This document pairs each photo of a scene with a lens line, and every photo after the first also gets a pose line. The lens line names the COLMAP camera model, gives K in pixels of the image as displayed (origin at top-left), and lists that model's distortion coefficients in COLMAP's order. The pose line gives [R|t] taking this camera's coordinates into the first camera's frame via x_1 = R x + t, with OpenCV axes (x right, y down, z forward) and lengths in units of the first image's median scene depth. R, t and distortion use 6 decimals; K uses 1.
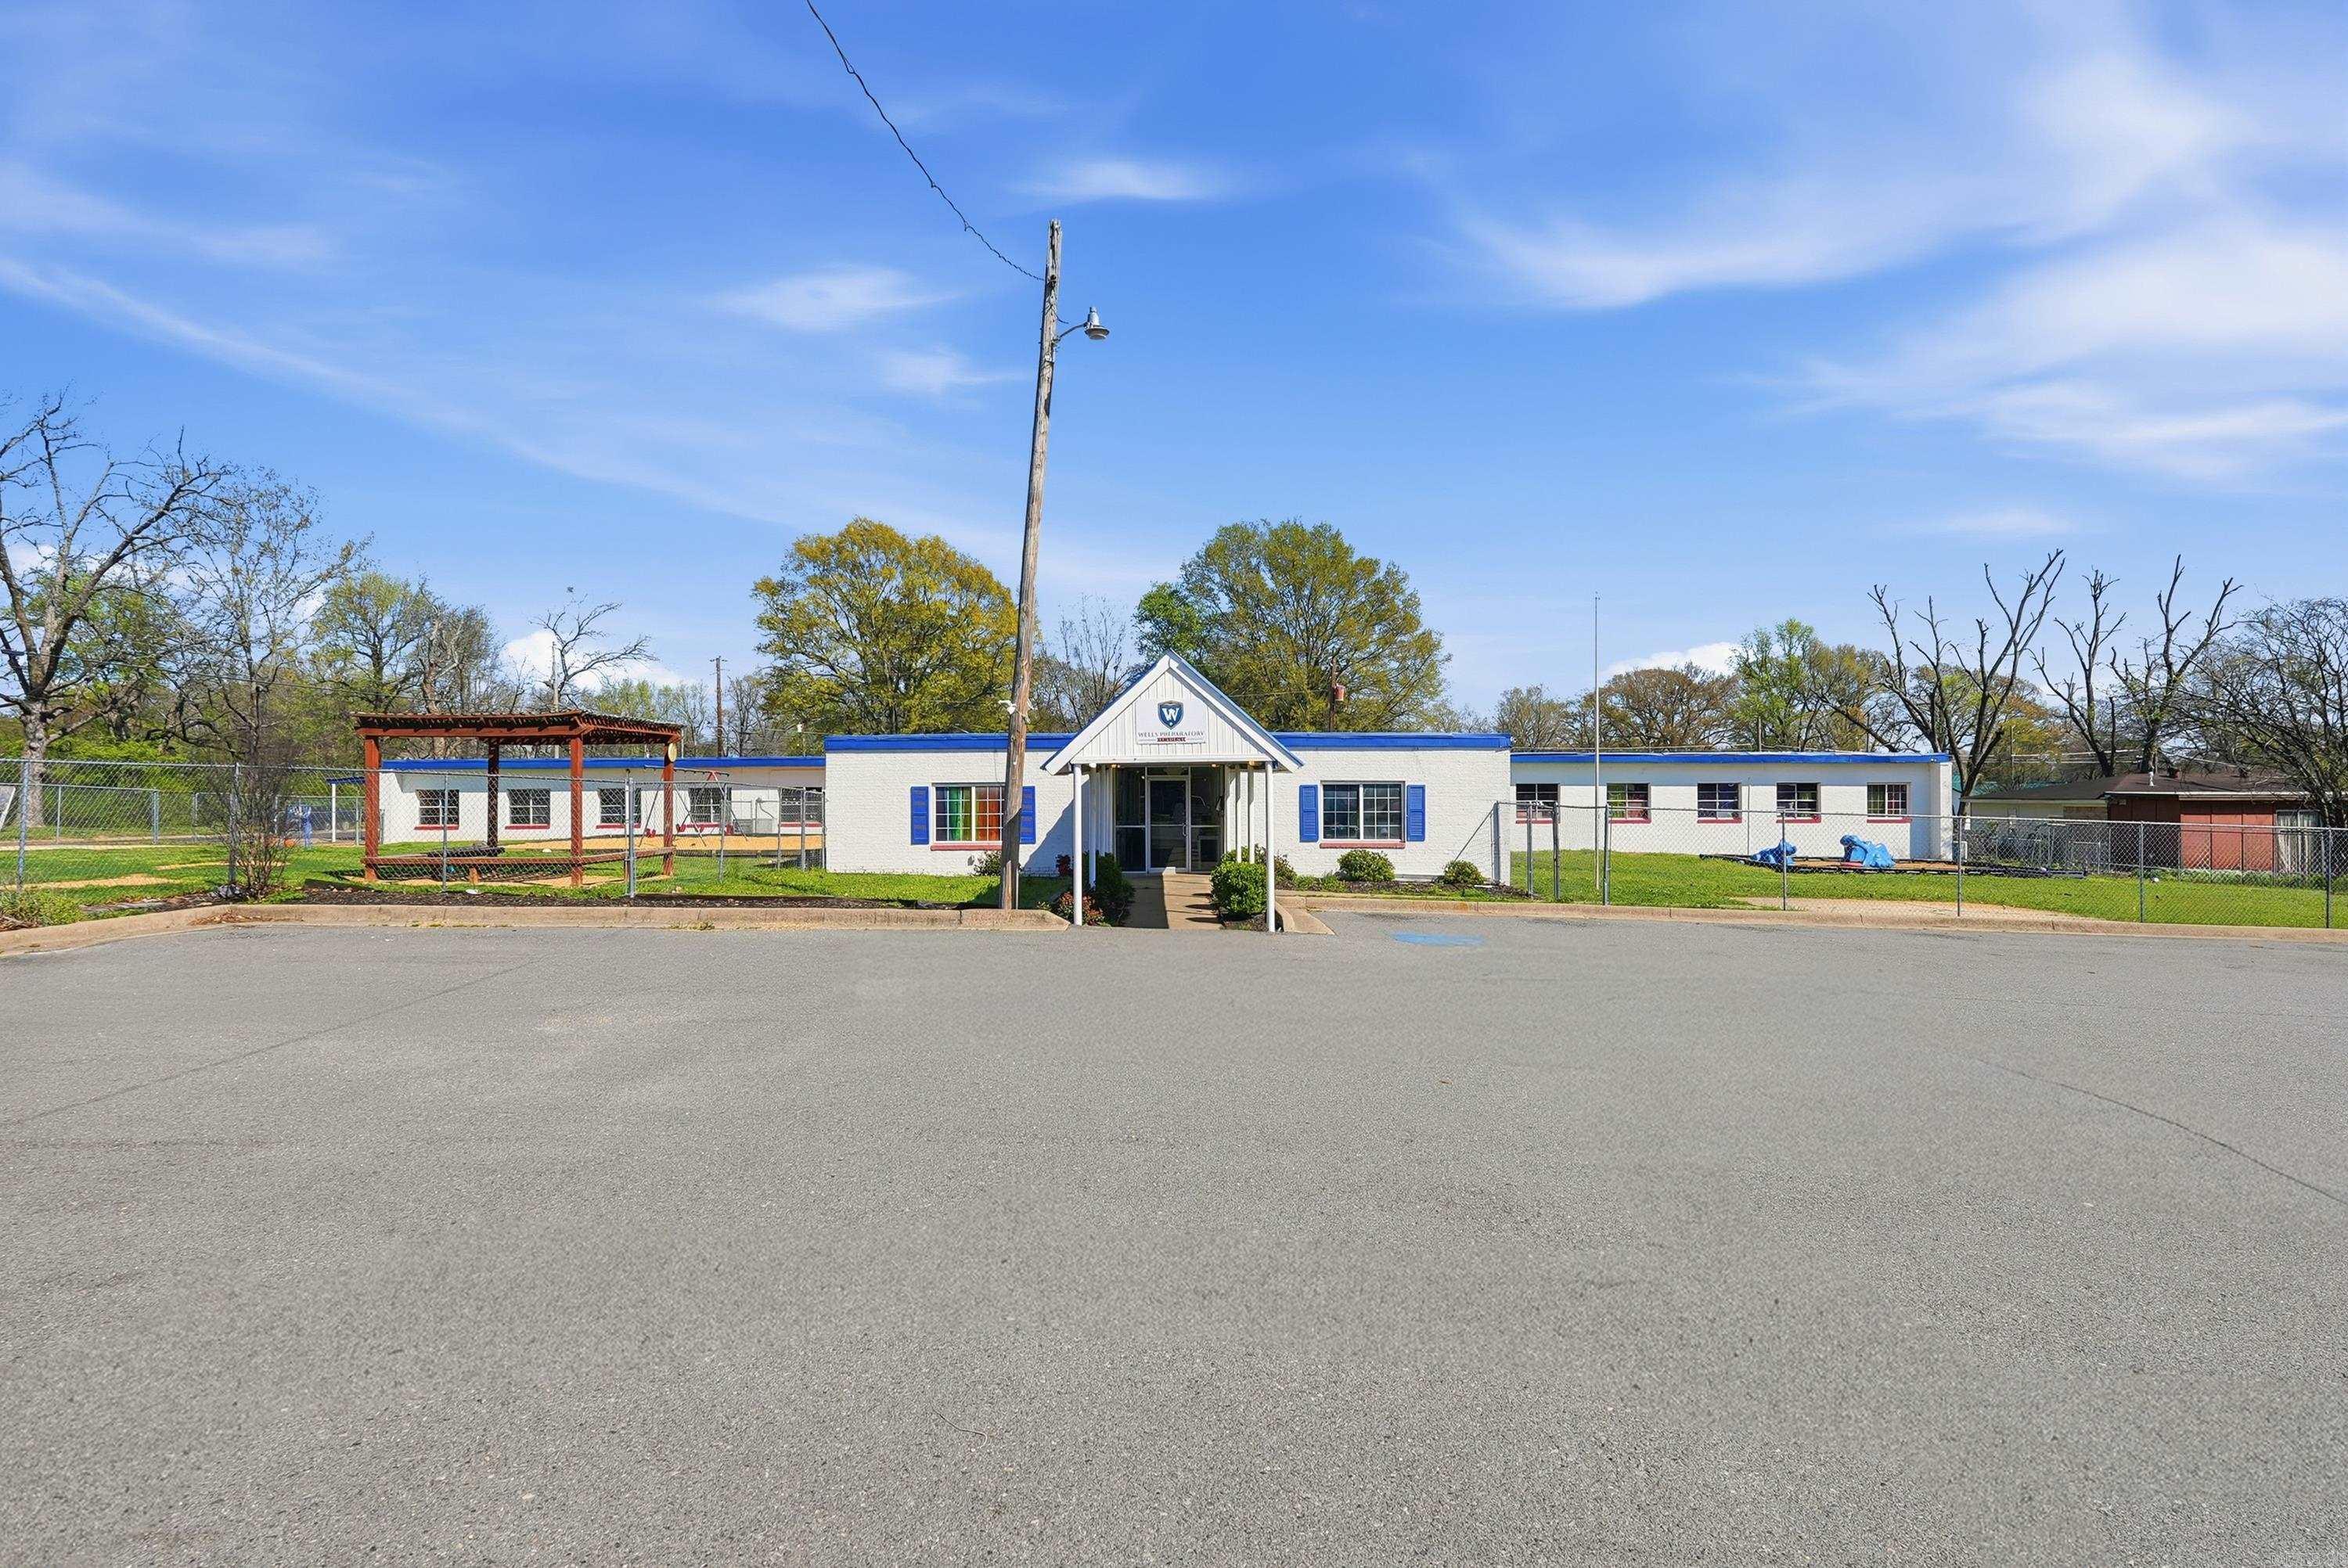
lens RADIAL K [[1204.5, 0, 1174.8], [0, 1204.5, 787.8], [0, 0, 1]] dist [0.000695, 0.000009]
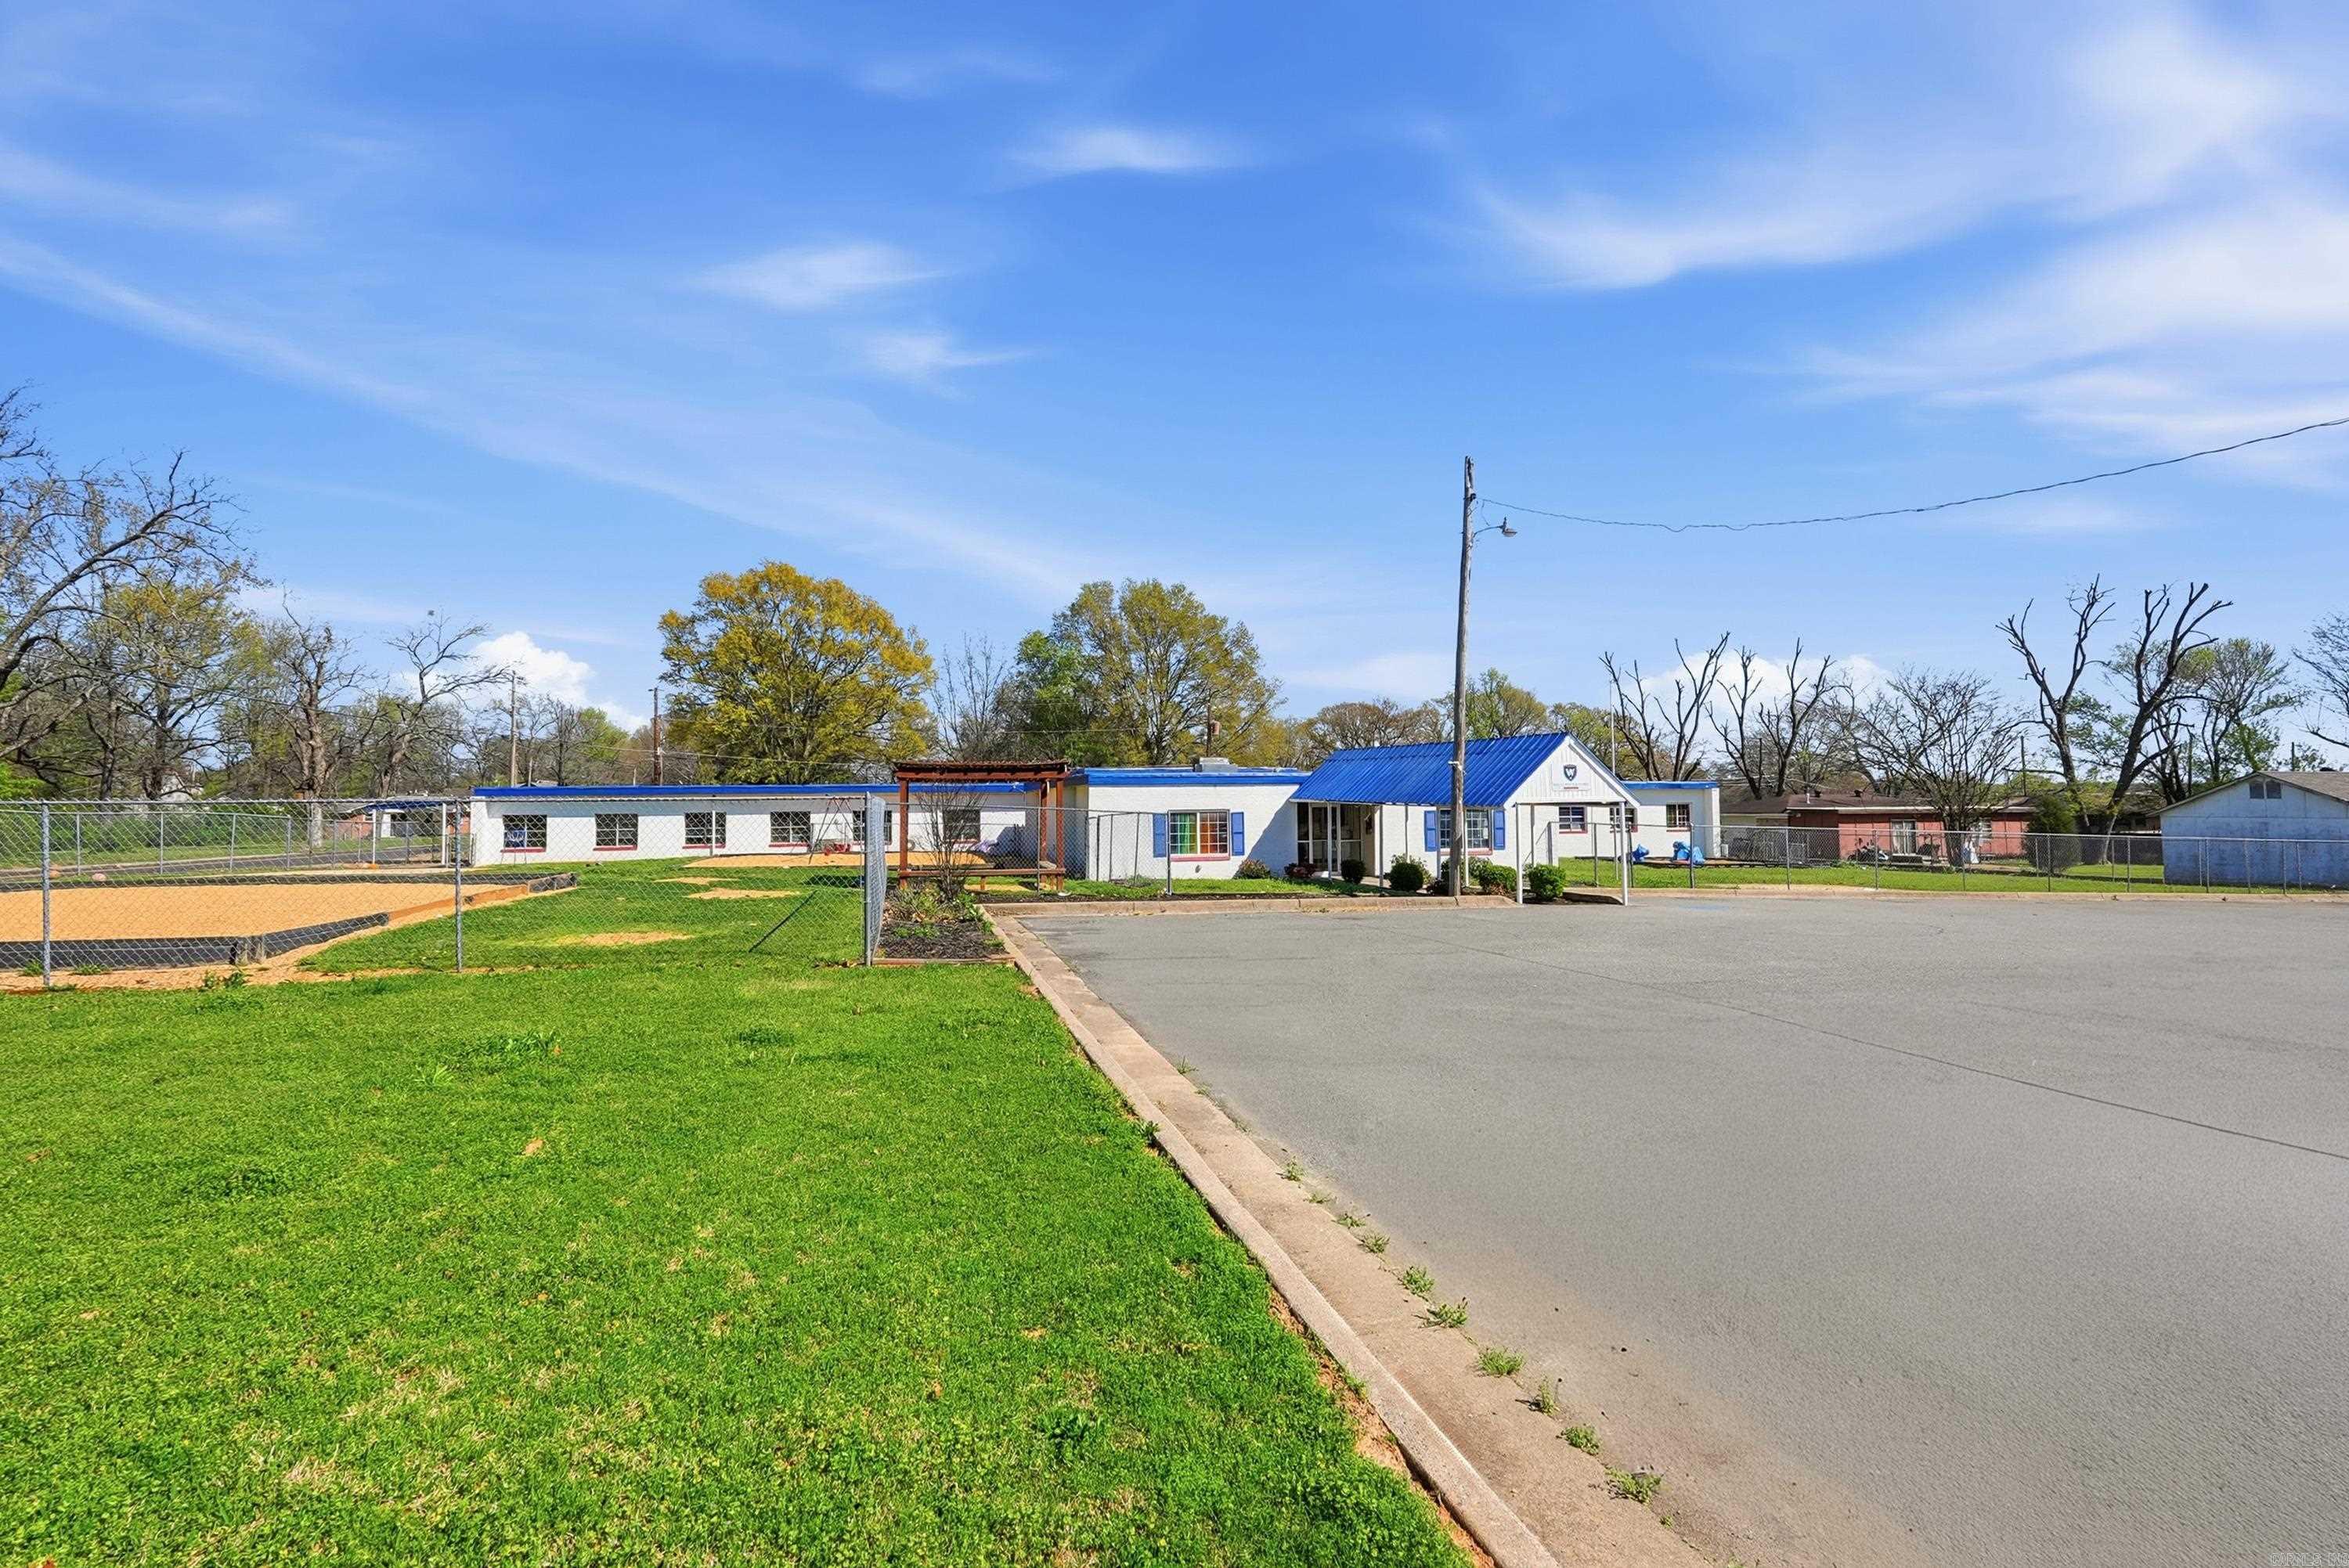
lens RADIAL K [[1089.0, 0, 1193.6], [0, 1089.0, 769.6], [0, 0, 1]] dist [-0.002960, -0.000350]
pose [[0.969913, 0.003307, 0.243428, -0.269176], [0.004216, 0.999530, -0.030379, -0.007083], [-0.243414, 0.030492, 0.969443, -0.093710]]
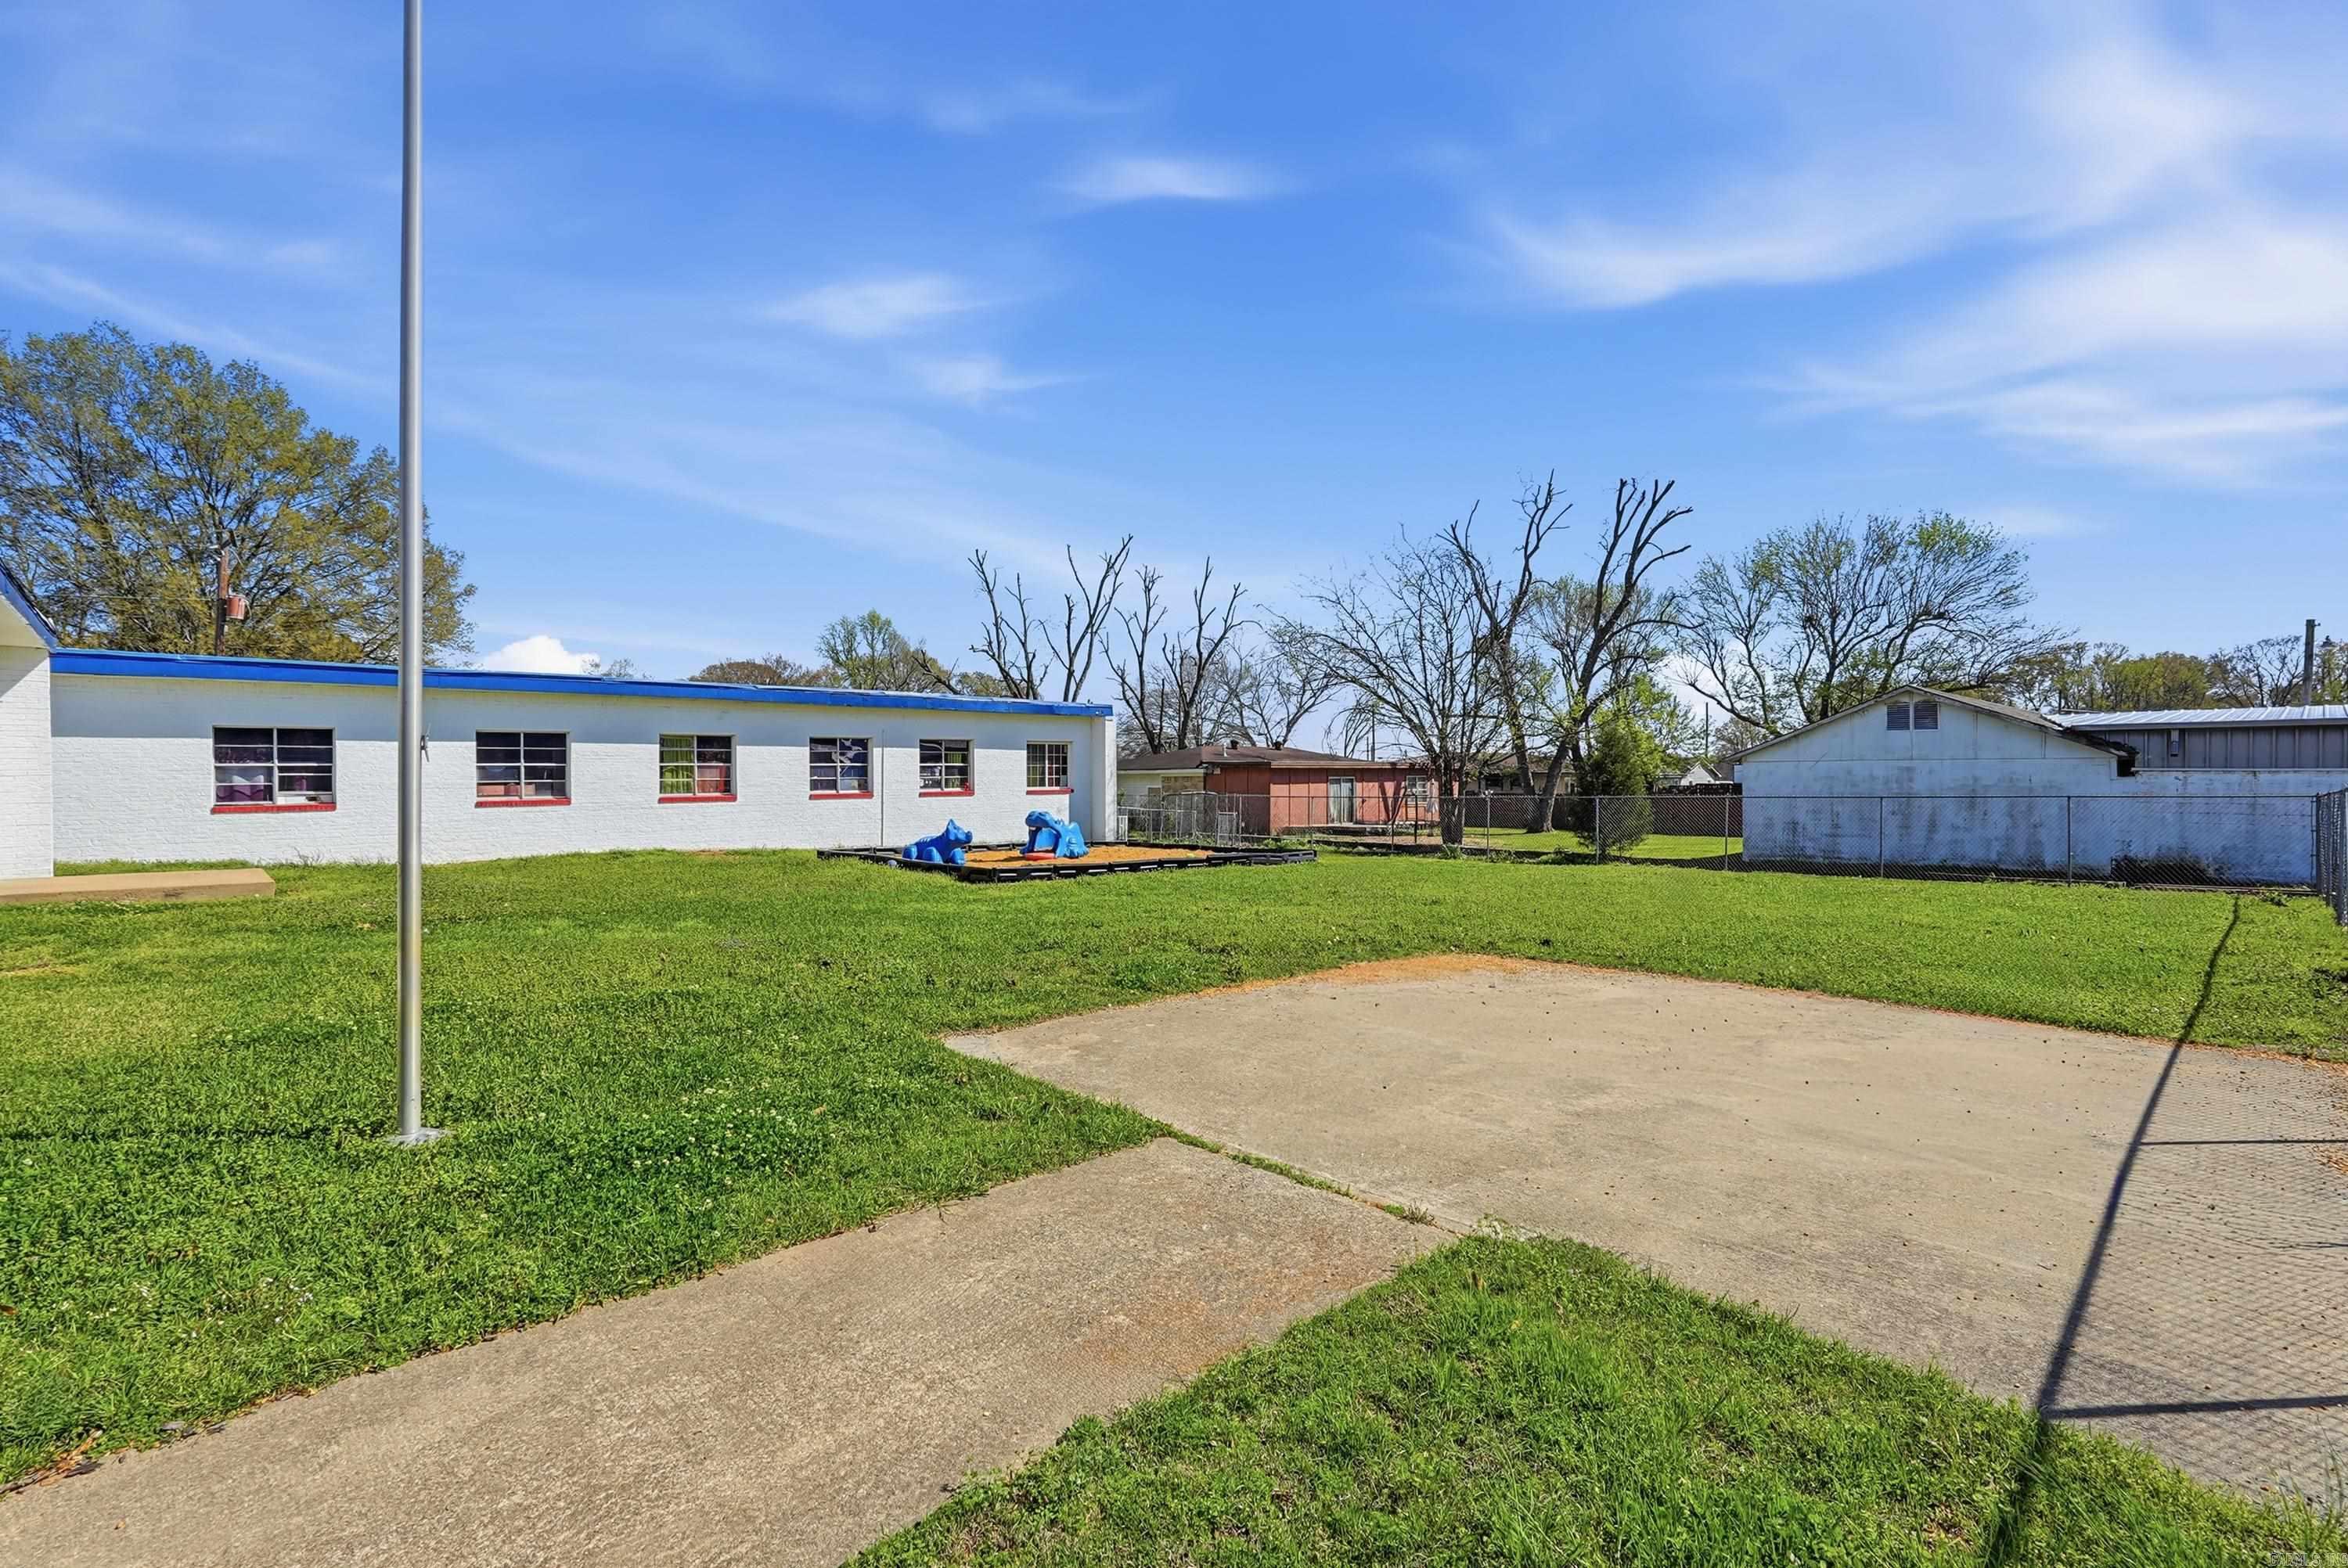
lens RADIAL K [[1088.5, 0, 1193.1], [0, 1088.5, 769.6], [0, 0, 1]] dist [-0.002960, -0.000350]
pose [[0.719231, 0.000804, 0.694770, 0.181133], [0.002906, 0.999987, -0.004164, 0.016562], [-0.694765, 0.005014, 0.719220, 0.448238]]
